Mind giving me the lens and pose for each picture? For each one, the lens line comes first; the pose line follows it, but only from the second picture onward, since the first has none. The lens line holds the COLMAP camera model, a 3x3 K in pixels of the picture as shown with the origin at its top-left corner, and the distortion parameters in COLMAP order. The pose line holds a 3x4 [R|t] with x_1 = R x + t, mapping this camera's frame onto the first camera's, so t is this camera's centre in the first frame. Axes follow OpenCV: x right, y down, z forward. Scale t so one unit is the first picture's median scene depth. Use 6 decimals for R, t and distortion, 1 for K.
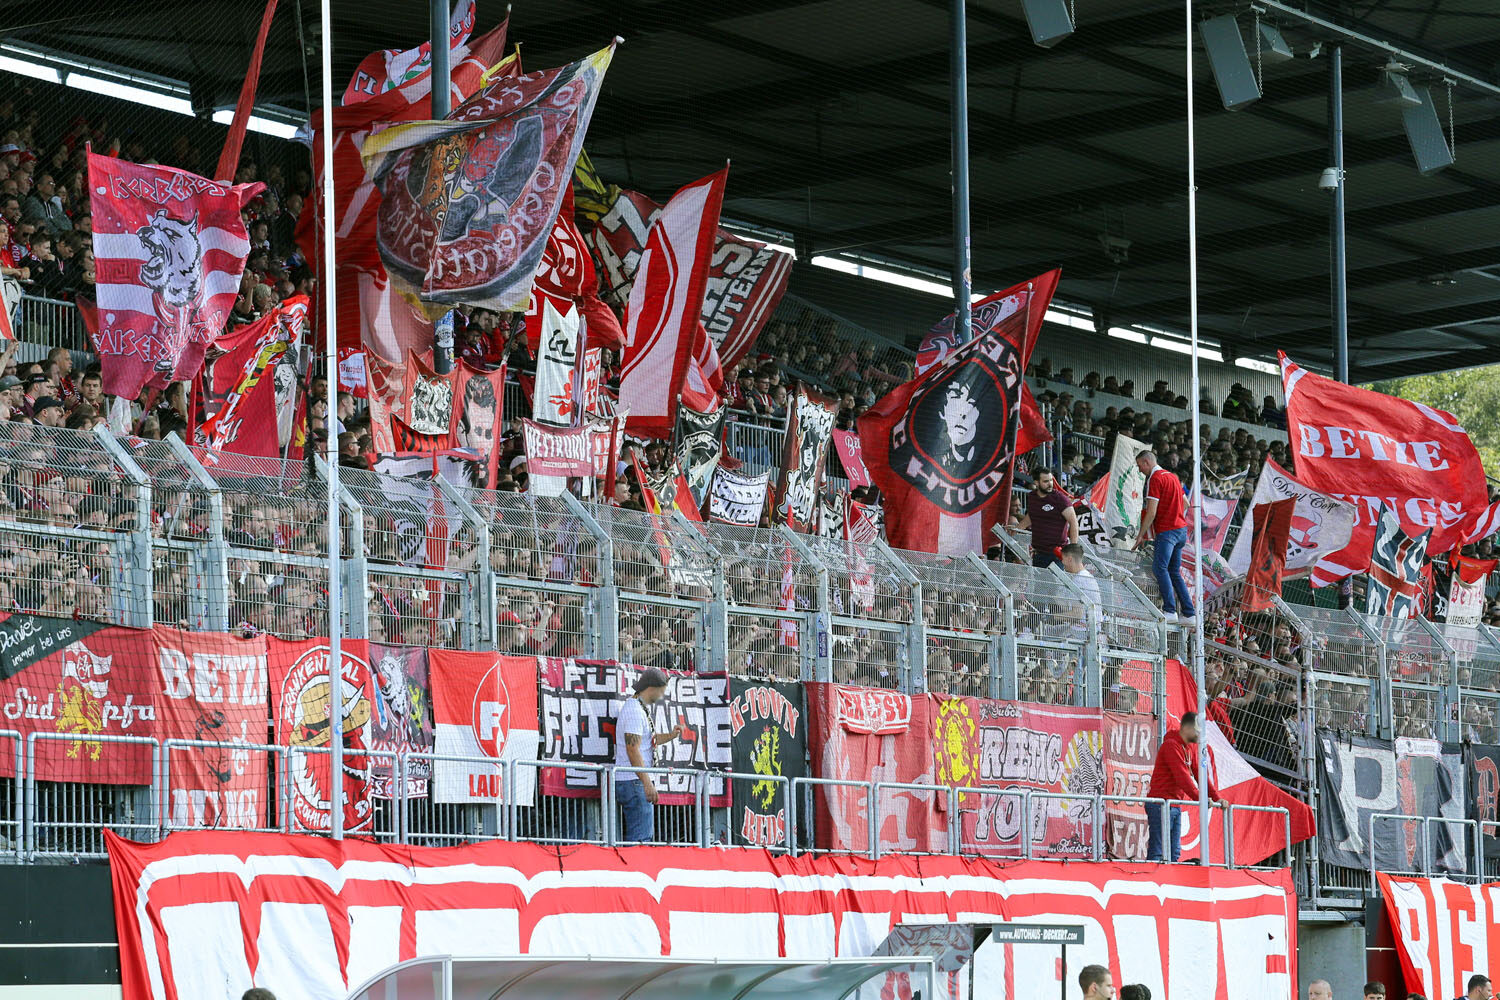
lens RADIAL K [[6549.7, 0, 752.7], [0, 6549.7, 501.0], [0, 0, 1]] dist [0.428006, 0.000000]
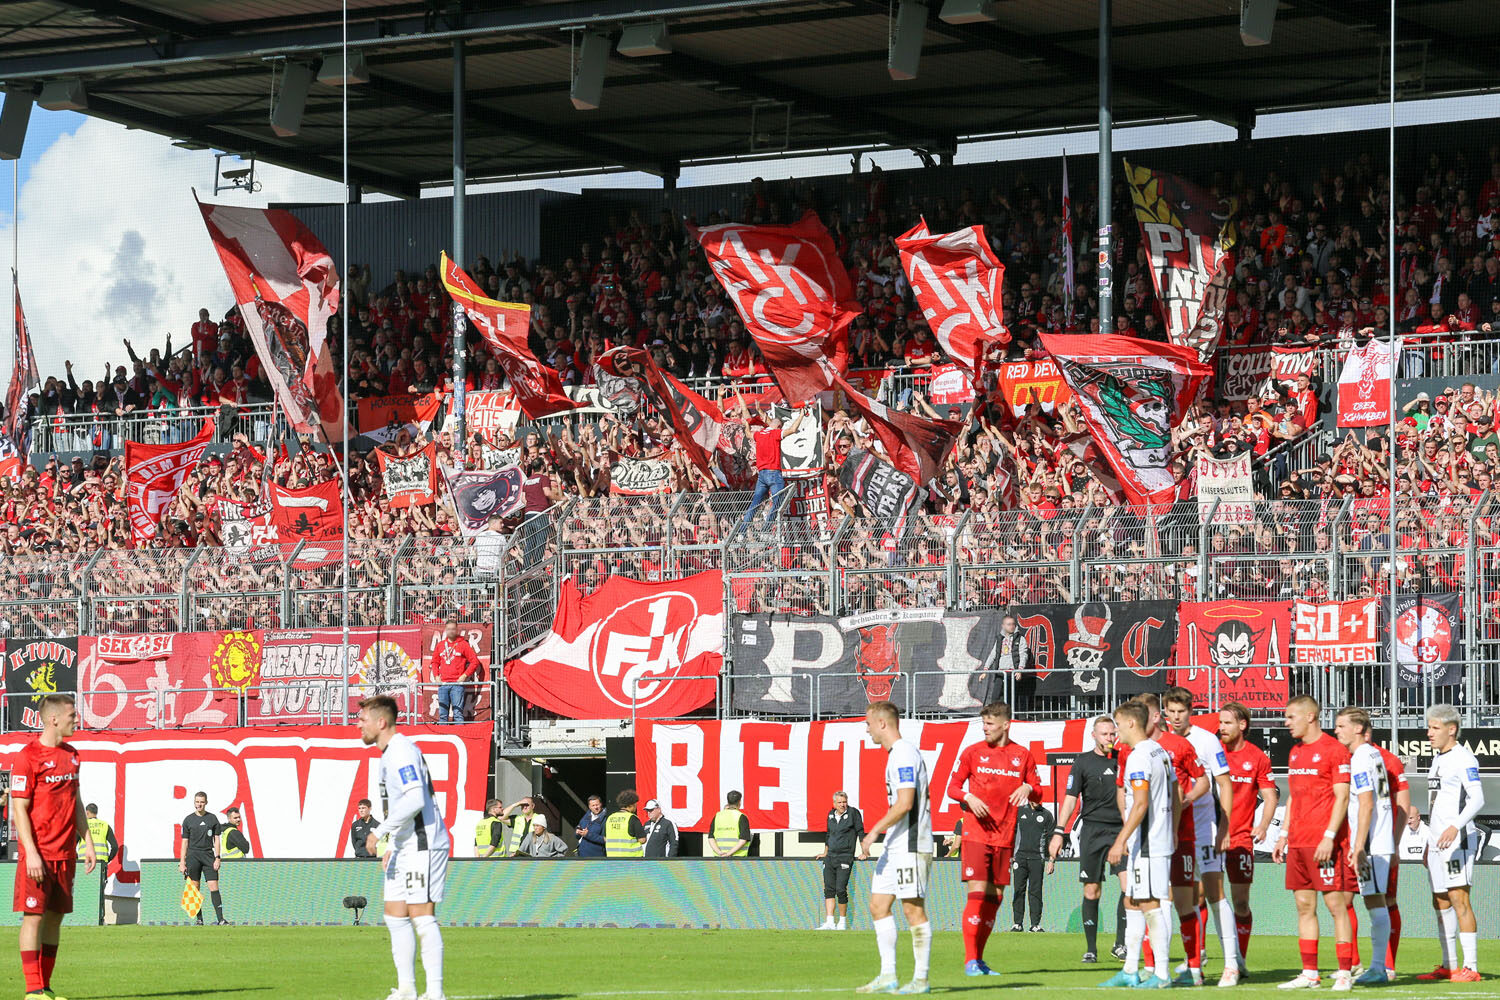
lens RADIAL K [[6397.4, 0, 743.1], [0, 6397.4, 495.9], [0, 0, 1]] dist [0.633783, 0.000000]
pose [[-0.220634, -0.033359, -0.974786, 1.844684], [0.083416, 0.995108, -0.052935, 0.106595], [0.971783, -0.092992, -0.216772, 1.690092]]
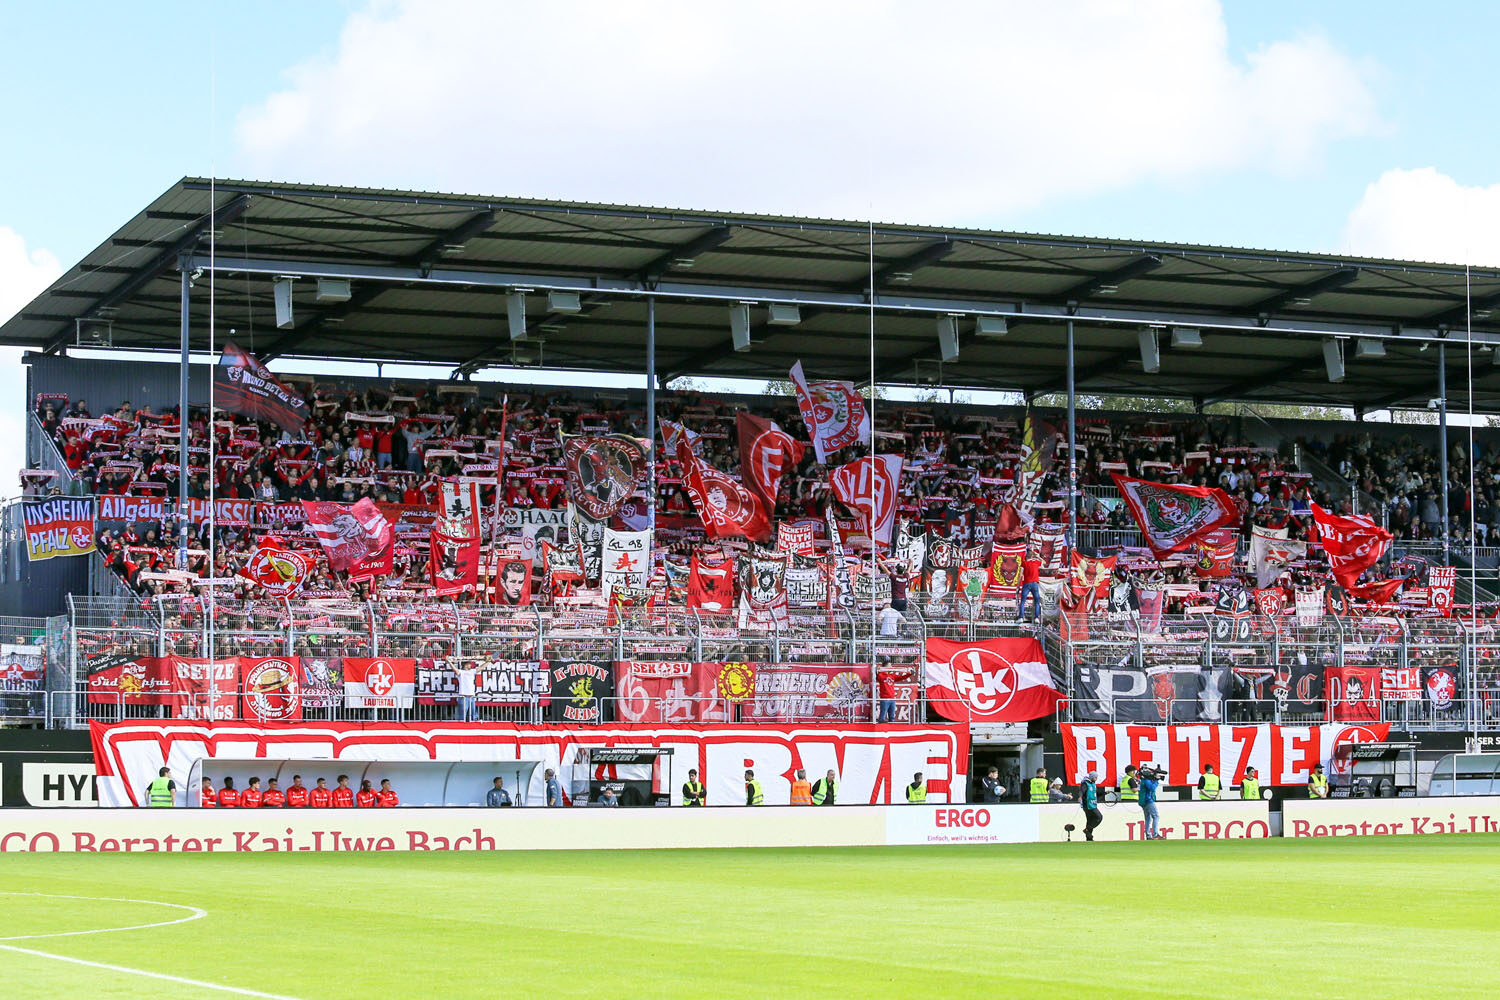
lens RADIAL K [[3741.0, 0, 803.6], [0, 3741.0, 453.8], [0, 0, 1]] dist [-0.316524, 0.000000]
pose [[0.777252, -0.047634, -0.627384, 1.159476], [0.044146, 0.998801, -0.021143, -0.025333], [0.627639, -0.011264, 0.778423, -0.205565]]
